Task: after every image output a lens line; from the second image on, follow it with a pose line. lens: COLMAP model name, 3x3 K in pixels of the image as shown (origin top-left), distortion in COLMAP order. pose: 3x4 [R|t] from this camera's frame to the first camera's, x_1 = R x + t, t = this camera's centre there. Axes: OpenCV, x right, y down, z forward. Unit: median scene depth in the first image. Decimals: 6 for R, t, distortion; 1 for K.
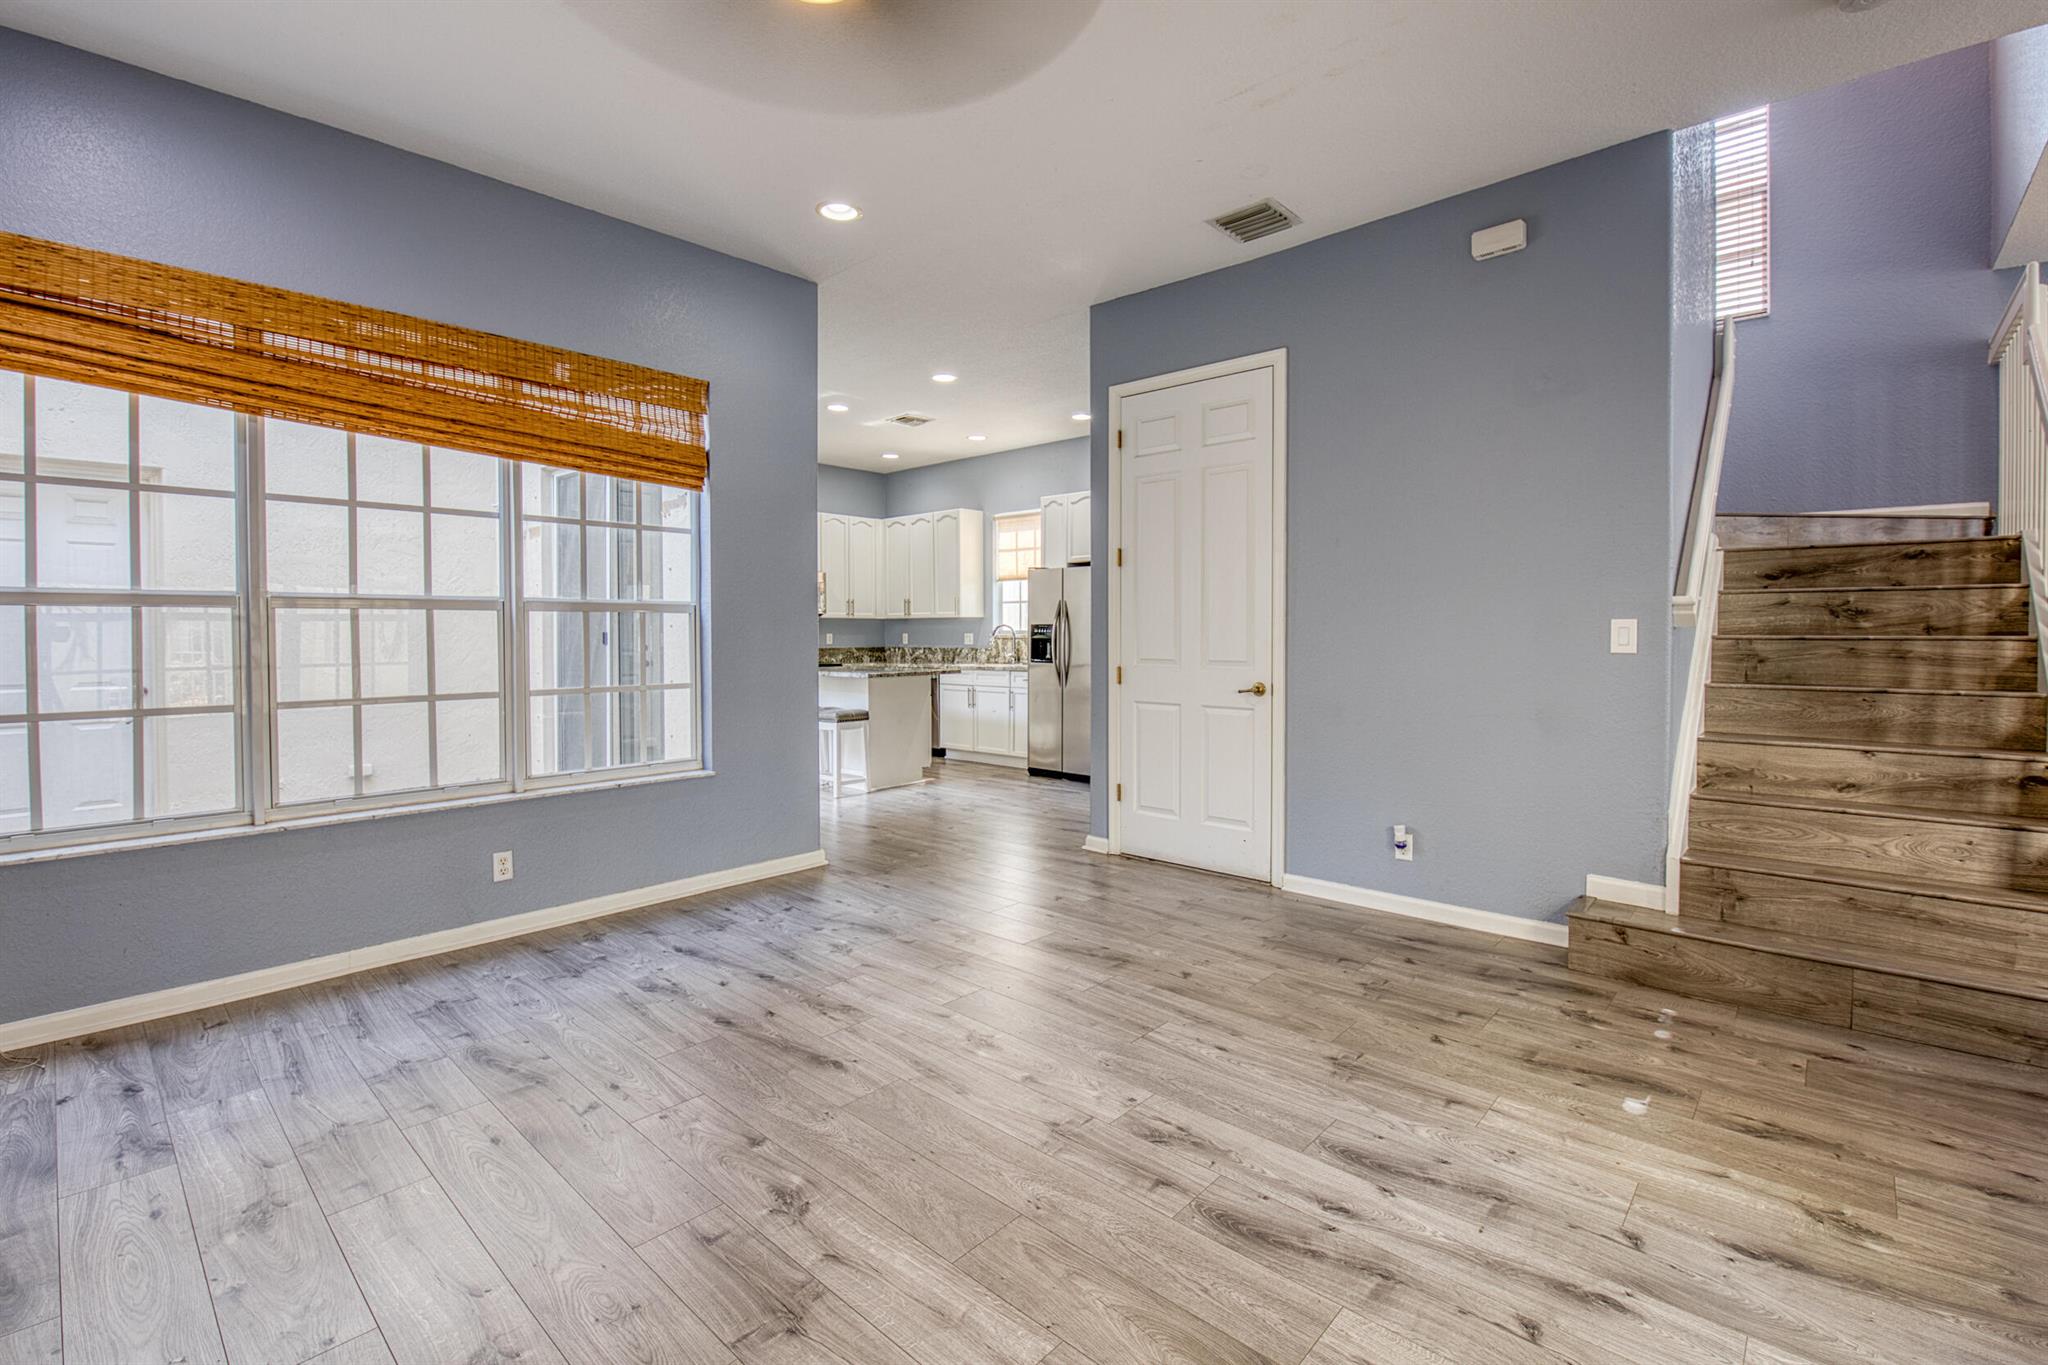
lens RADIAL K [[906.0, 0, 1056.0], [0, 906.0, 650.5], [0, 0, 1]] dist [-0.000229, -0.008768]
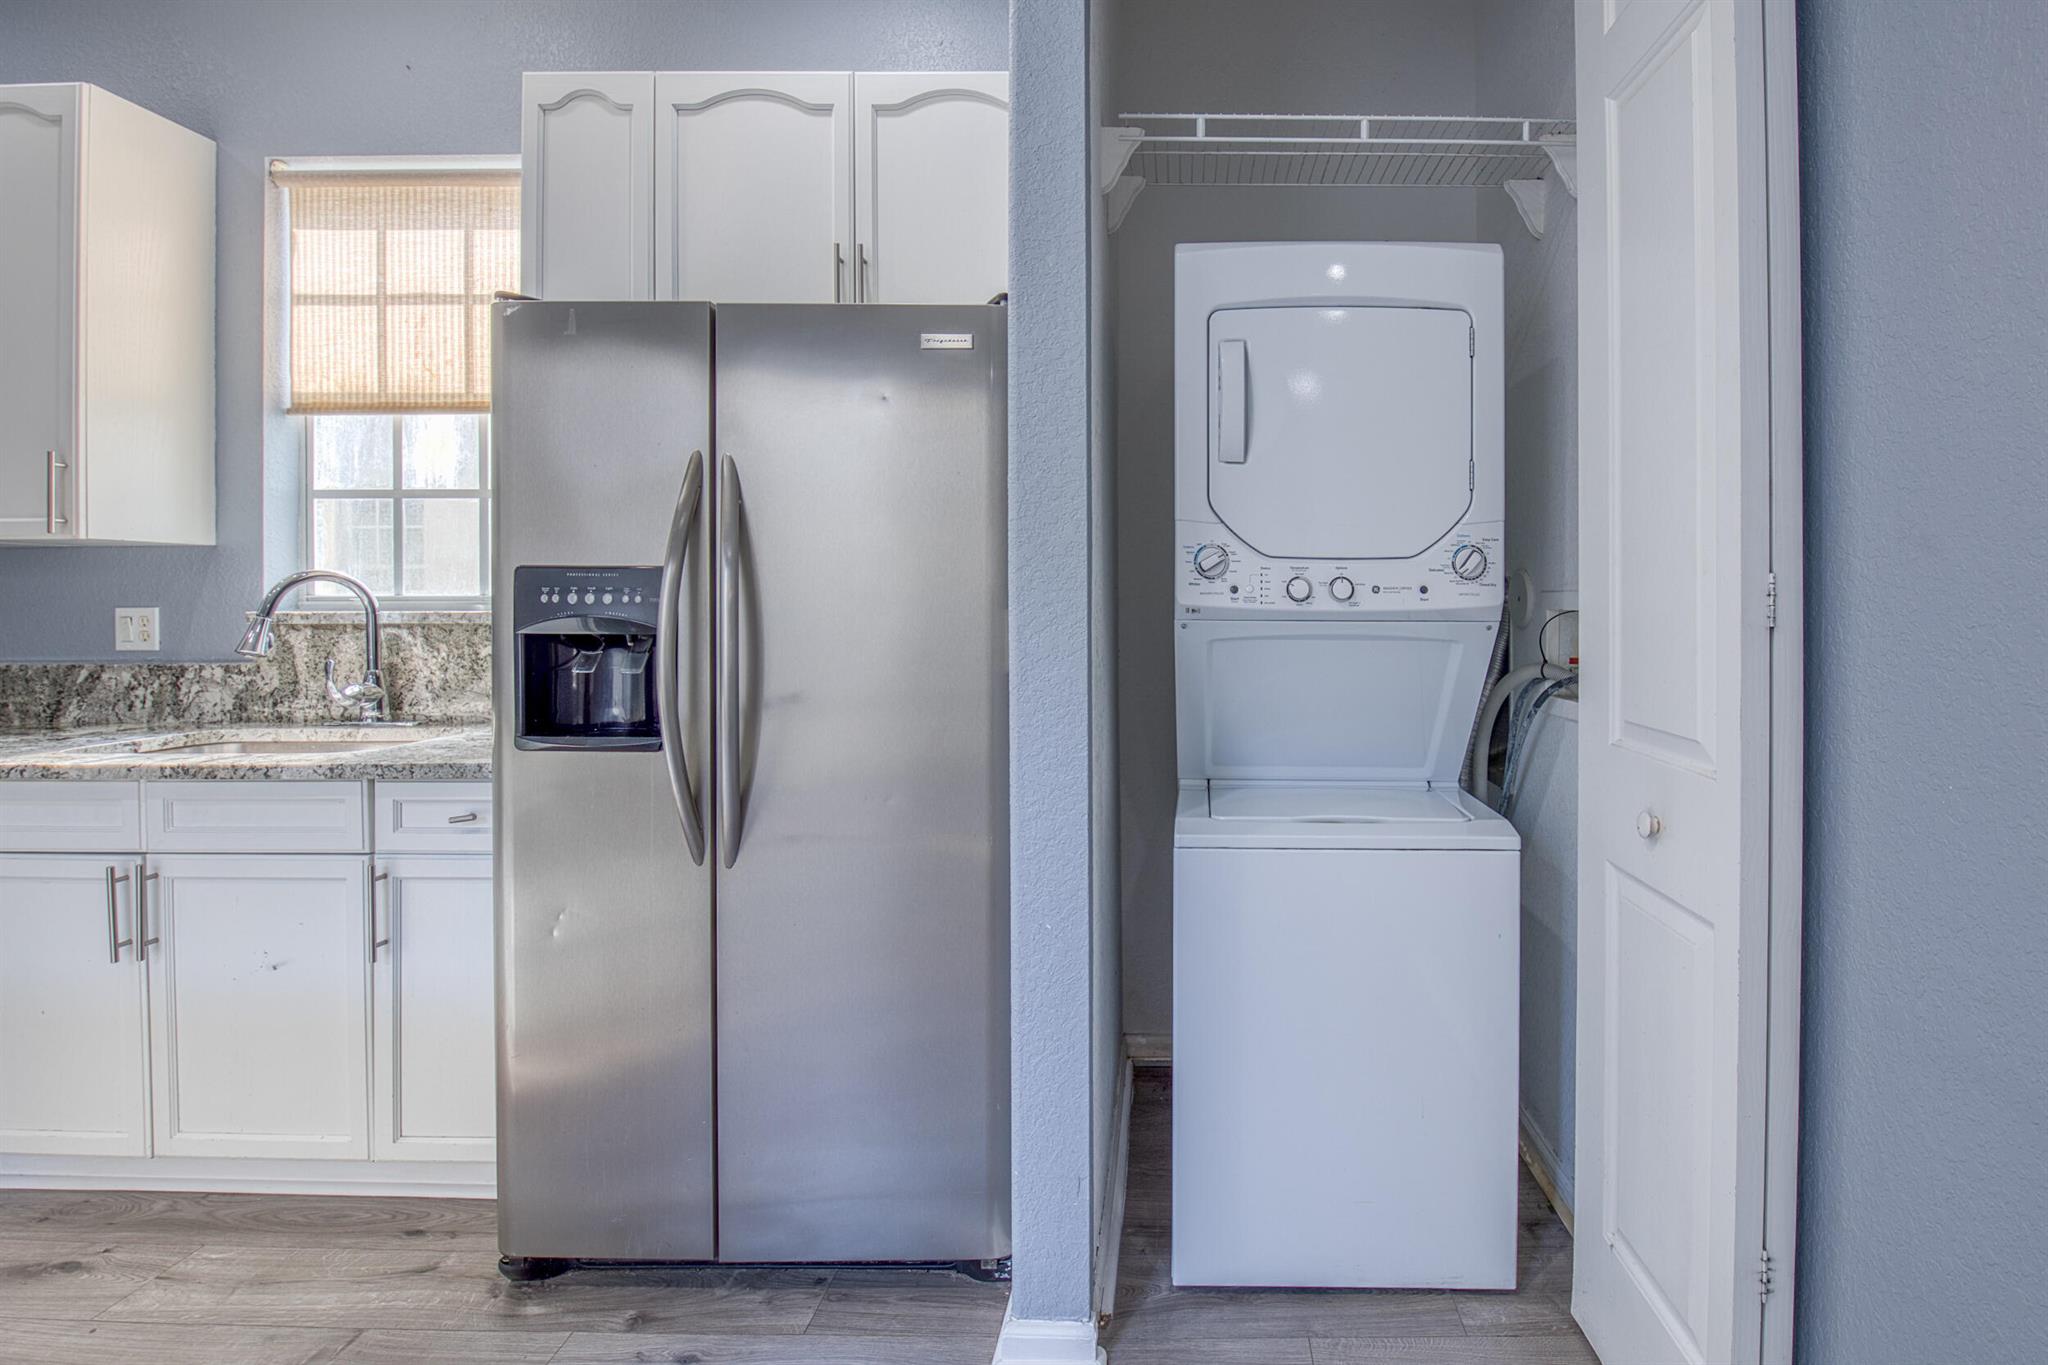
lens RADIAL K [[942.2, 0, 1178.2], [0, 942.2, 605.2], [0, 0, 1]] dist [-0.001086, -0.005571]
pose [[0.764171, -0.002833, 0.645008, -0.104885], [0.011721, 0.999886, -0.009494, -0.034534], [-0.644907, 0.014815, 0.764117, 1.542782]]
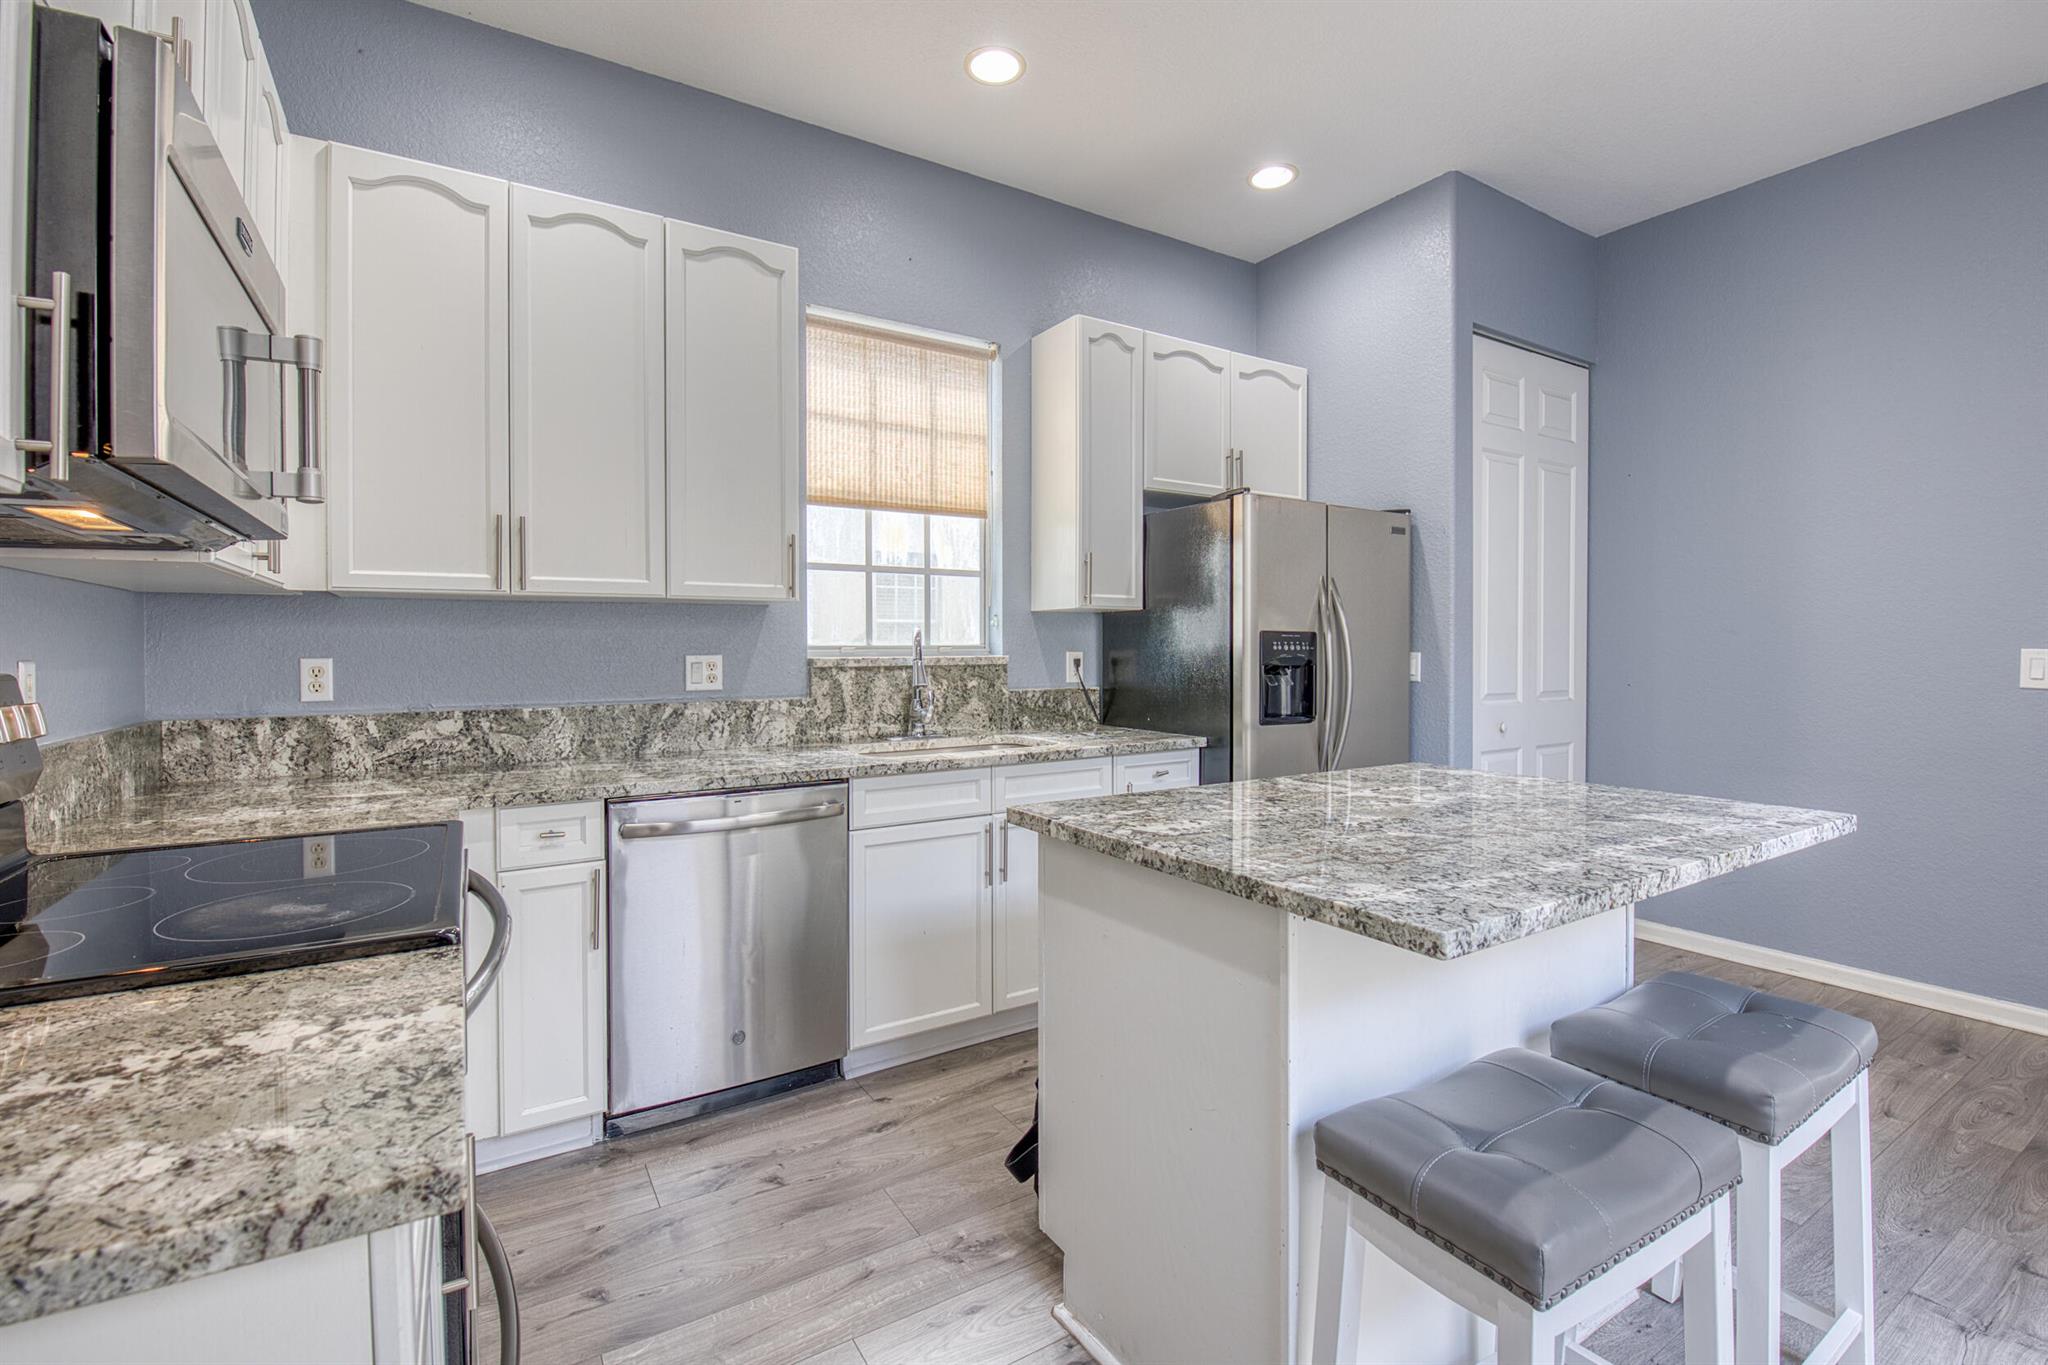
lens RADIAL K [[895.6, 0, 1025.4], [0, 895.6, 654.1], [0, 0, 1]] dist [-0.005618, -0.006707]
pose [[0.311087, -0.007320, 0.950353, -0.906053], [0.018459, 0.999828, 0.001659, -0.045013], [-0.950202, 0.017026, 0.311168, 2.035408]]
